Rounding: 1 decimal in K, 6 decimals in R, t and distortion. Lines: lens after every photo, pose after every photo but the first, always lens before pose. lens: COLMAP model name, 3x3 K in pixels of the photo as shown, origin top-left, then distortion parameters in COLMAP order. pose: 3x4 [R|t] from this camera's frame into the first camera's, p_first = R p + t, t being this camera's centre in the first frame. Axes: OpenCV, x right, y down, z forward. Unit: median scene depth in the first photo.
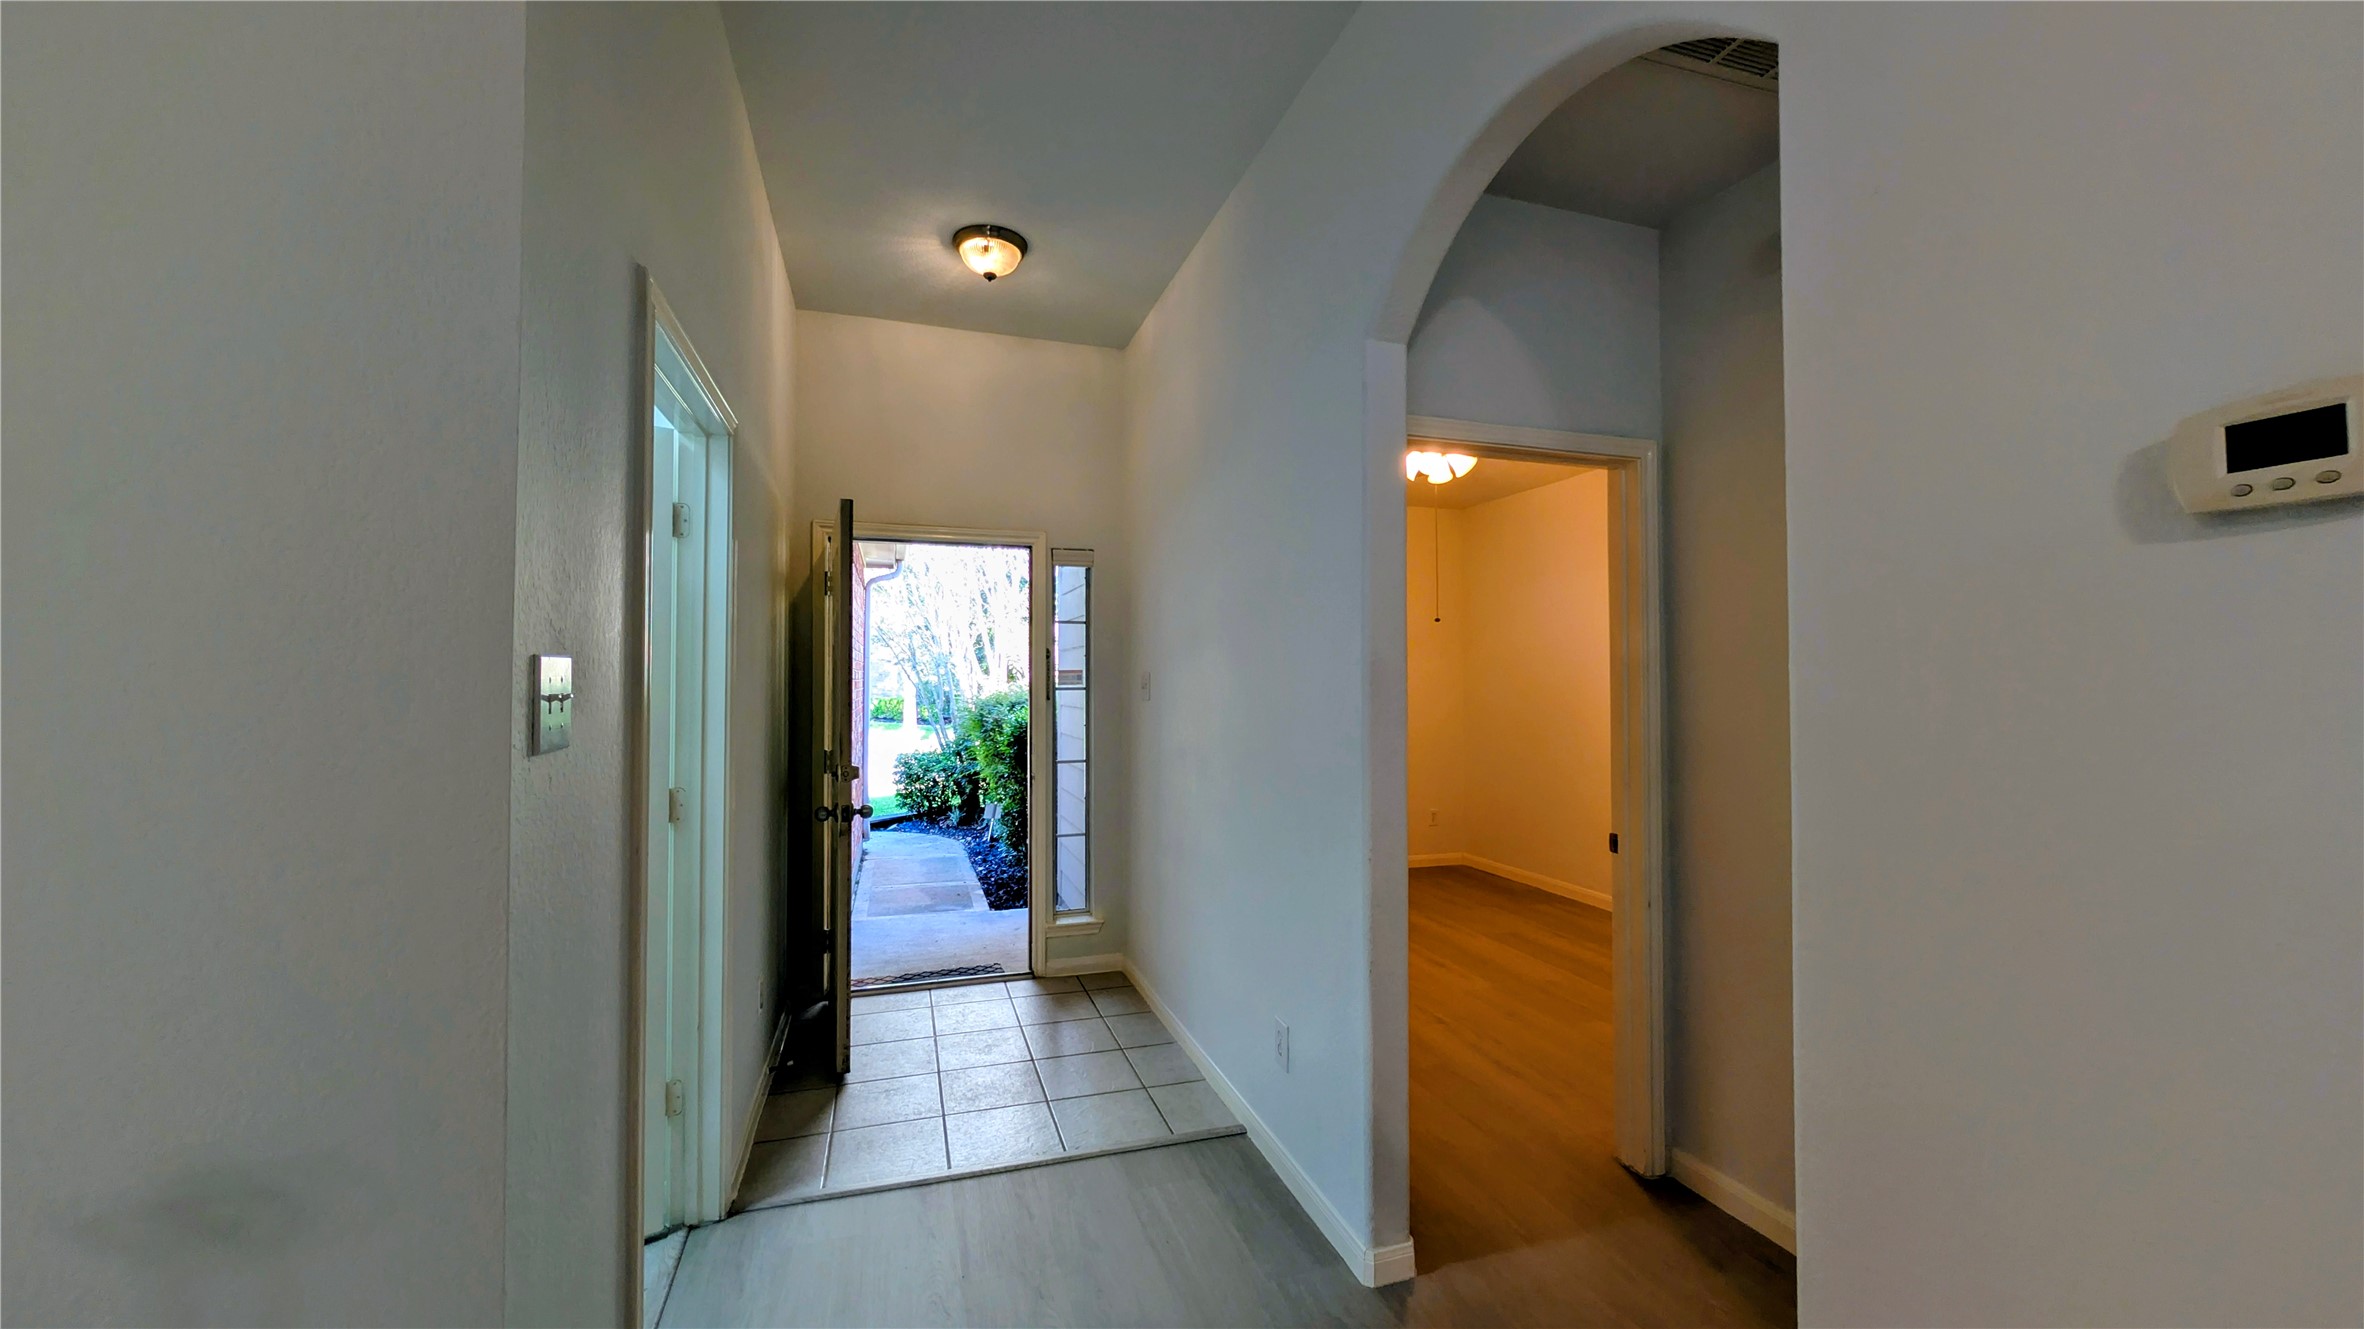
lens RADIAL K [[927.7, 0, 1177.8], [0, 927.7, 668.0], [0, 0, 1]] dist [0.010921, -0.000176]
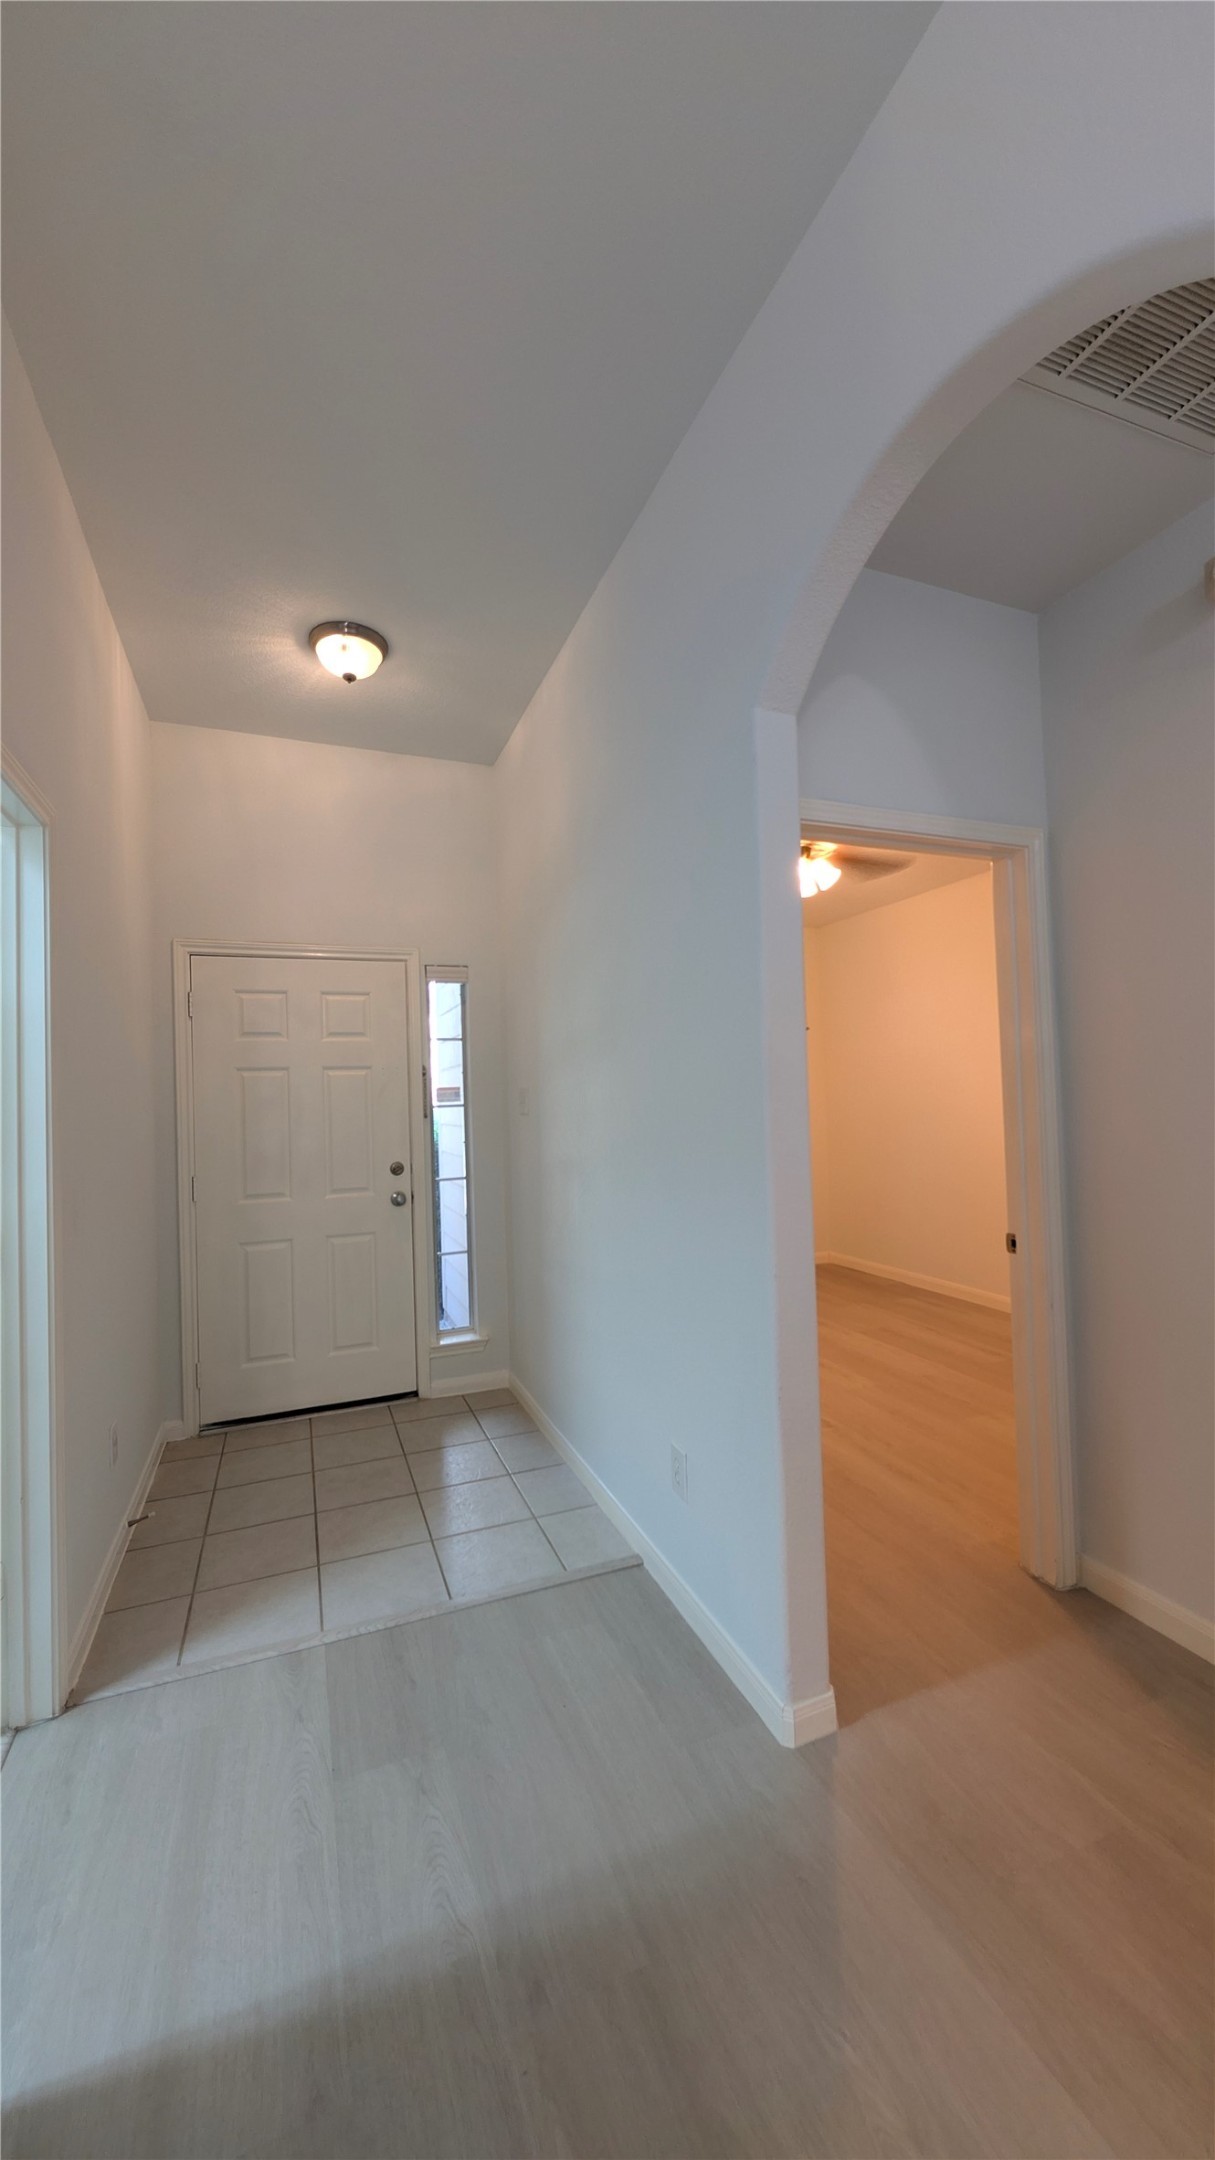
lens RADIAL K [[847.6, 0, 616.4], [0, 847.6, 1076.4], [0, 0, 1]] dist [0.010921, -0.000176]
pose [[0.996851, -0.027475, 0.074383, -0.004831], [0.028521, 0.999508, -0.013030, 0.012992], [-0.073988, 0.015110, 0.997145, 0.131425]]
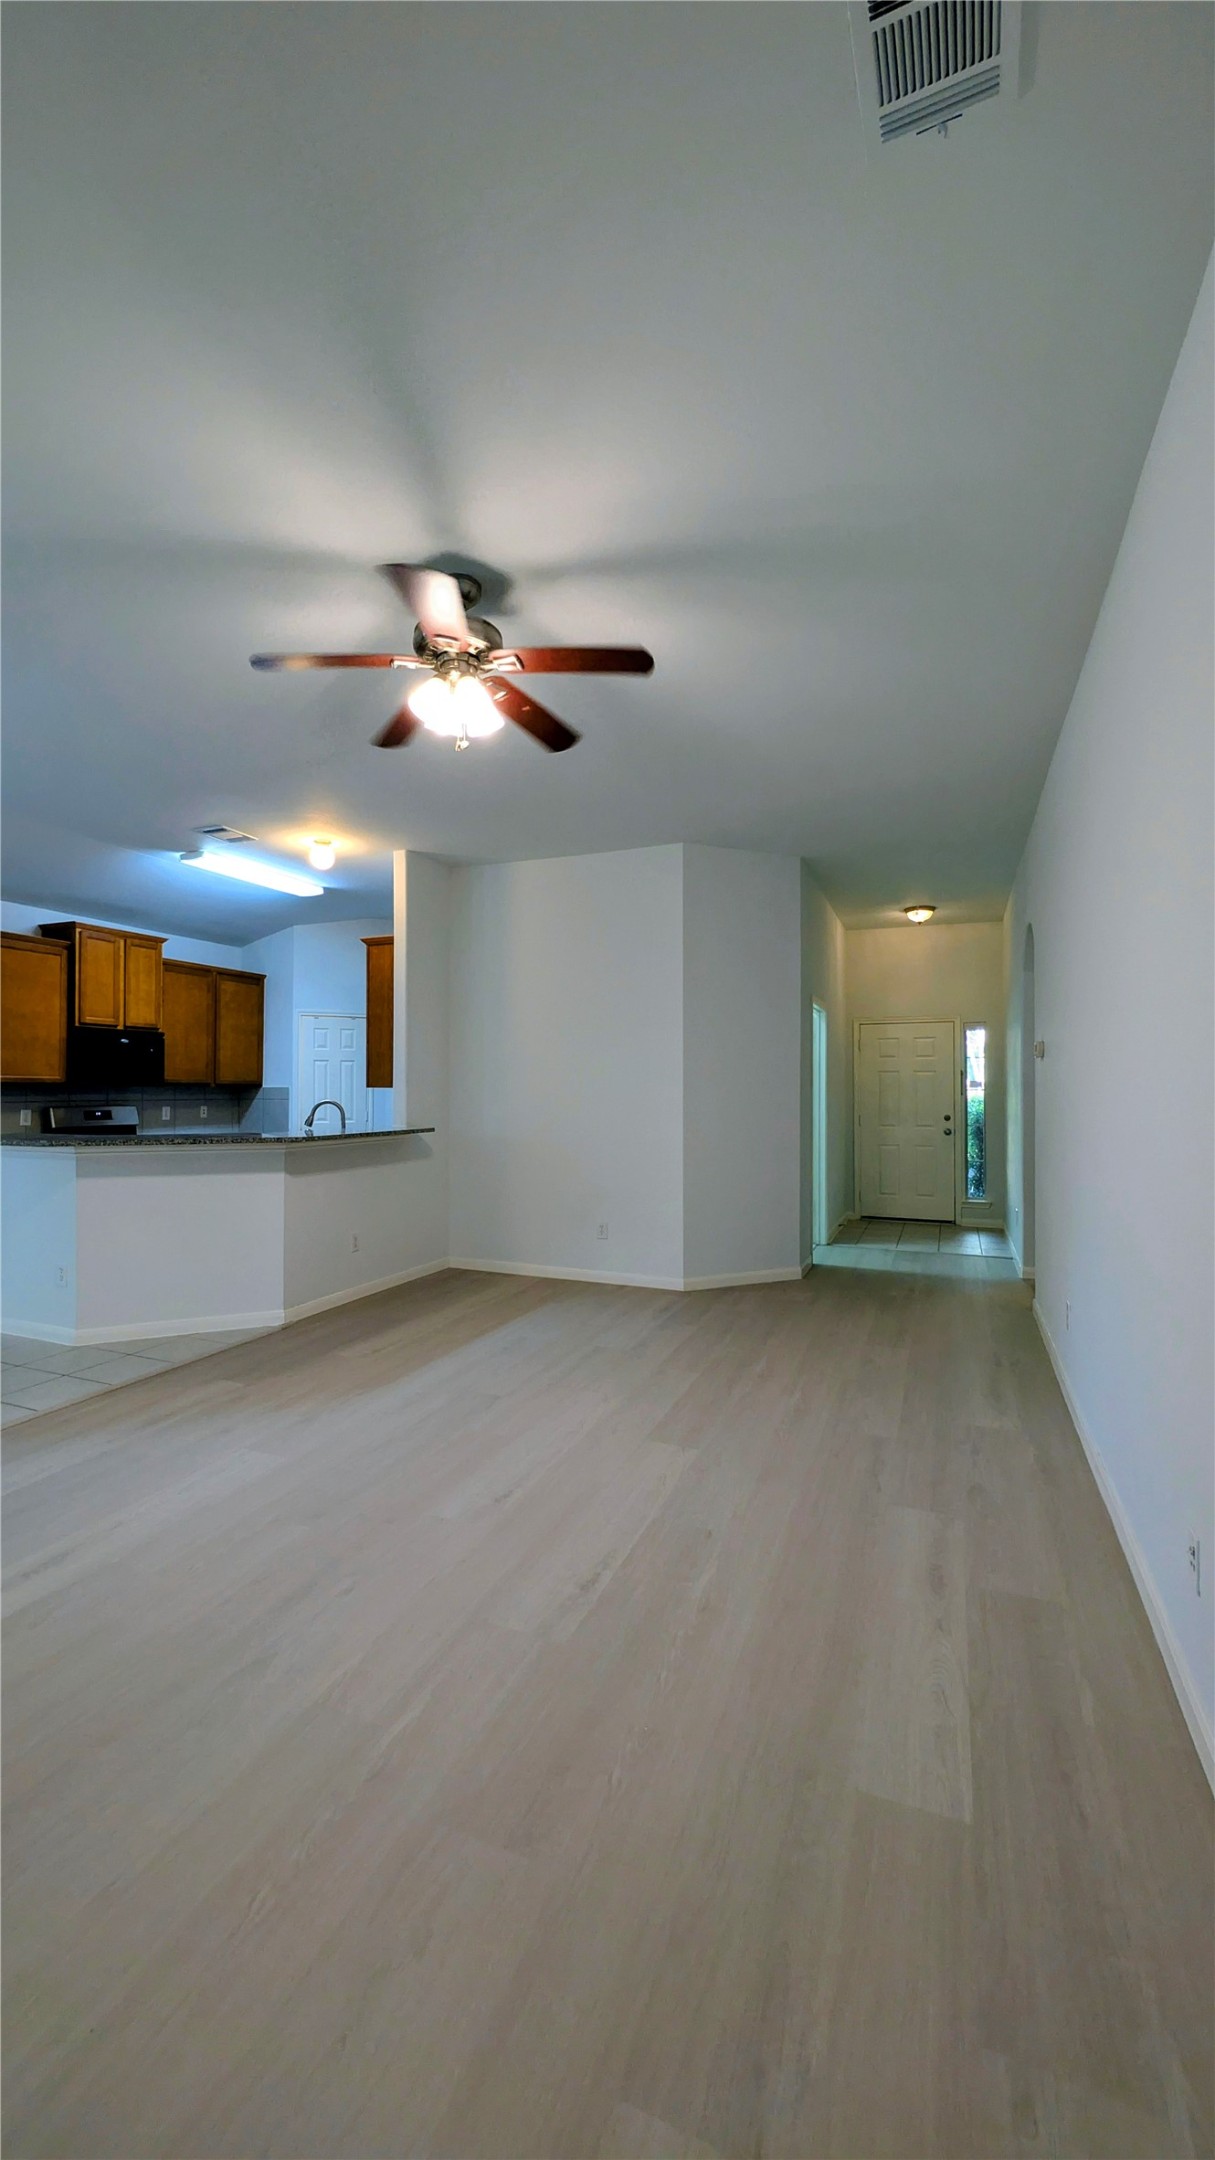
lens RADIAL K [[847.6, 0, 600.5], [0, 847.6, 1087.1], [0, 0, 1]] dist [0.010921, -0.000176]
pose [[0.776451, -0.002046, -0.630175, 0.685975], [0.007591, 0.999953, 0.006106, -0.002006], [0.630132, -0.009525, 0.776429, -1.587449]]
